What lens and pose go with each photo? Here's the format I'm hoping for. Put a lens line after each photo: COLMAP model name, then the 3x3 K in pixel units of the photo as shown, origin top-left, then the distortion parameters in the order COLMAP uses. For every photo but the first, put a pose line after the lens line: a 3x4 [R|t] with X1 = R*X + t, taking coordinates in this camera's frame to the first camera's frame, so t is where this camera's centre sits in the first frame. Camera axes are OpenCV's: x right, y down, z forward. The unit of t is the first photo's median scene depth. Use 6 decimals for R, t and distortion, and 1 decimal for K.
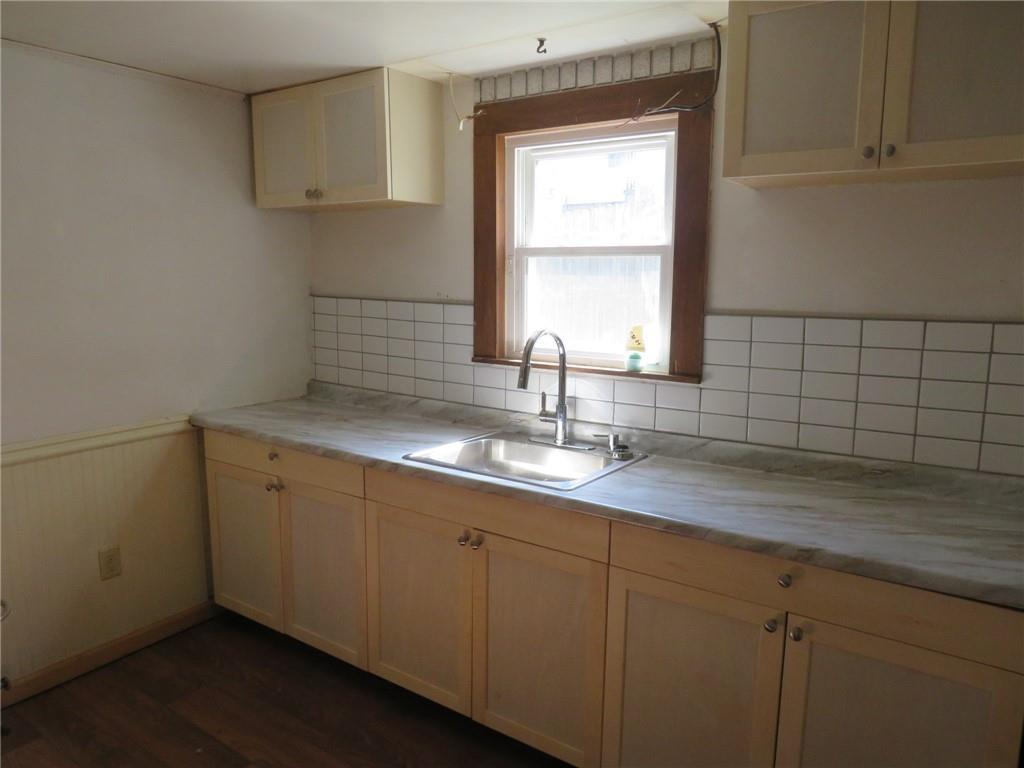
lens RADIAL K [[717.6, 0, 520.9], [0, 717.6, 387.6], [0, 0, 1]] dist [-0.031849, 0.008043]
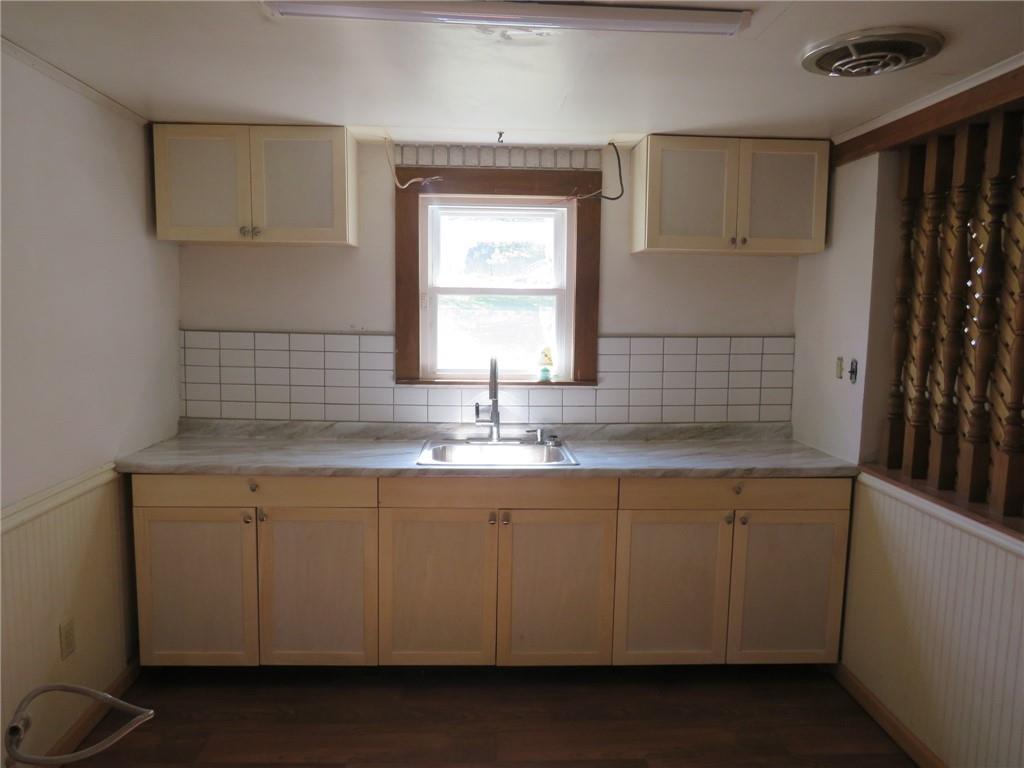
lens RADIAL K [[717.6, 0, 512.5], [0, 717.6, 385.1], [0, 0, 1]] dist [-0.031849, 0.008043]
pose [[0.799144, -0.063739, 0.597751, -0.684693], [0.088933, 0.995957, -0.012696, -0.003601], [-0.594525, 0.063306, 0.801581, -0.040922]]
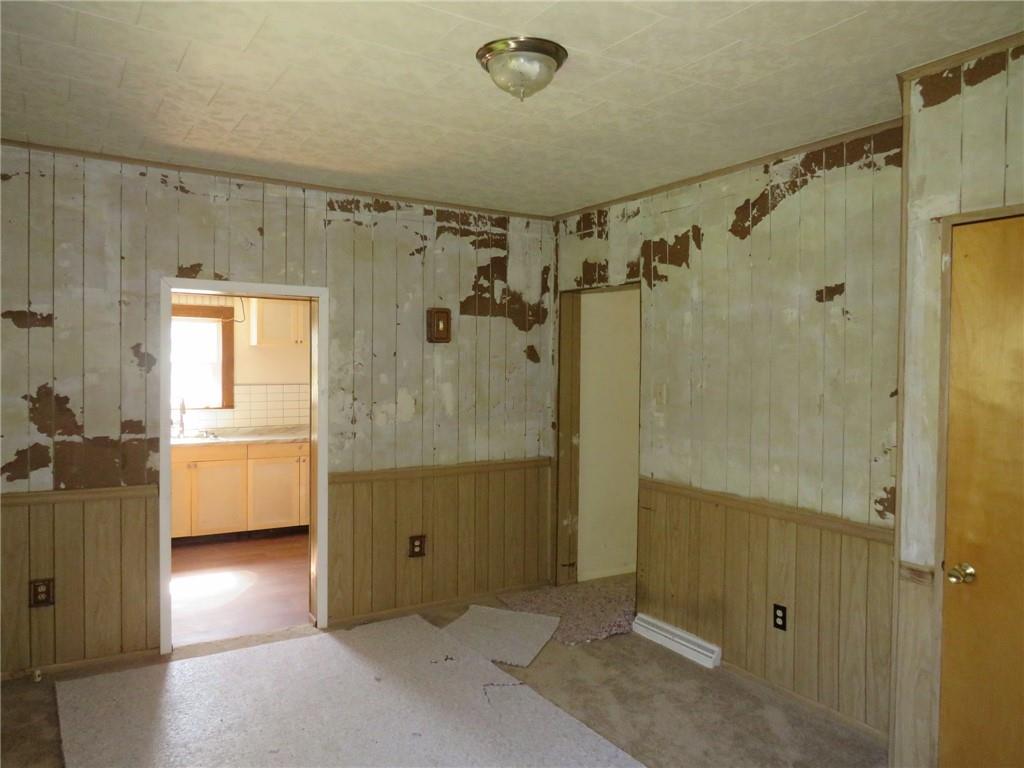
lens RADIAL K [[717.6, 0, 518.8], [0, 717.6, 380.1], [0, 0, 1]] dist [-0.031849, 0.008043]
pose [[0.384020, -0.019754, 0.923114, -1.857030], [0.143231, 0.988943, -0.038422, 0.145929], [-0.912148, 0.146973, 0.382603, -1.116133]]
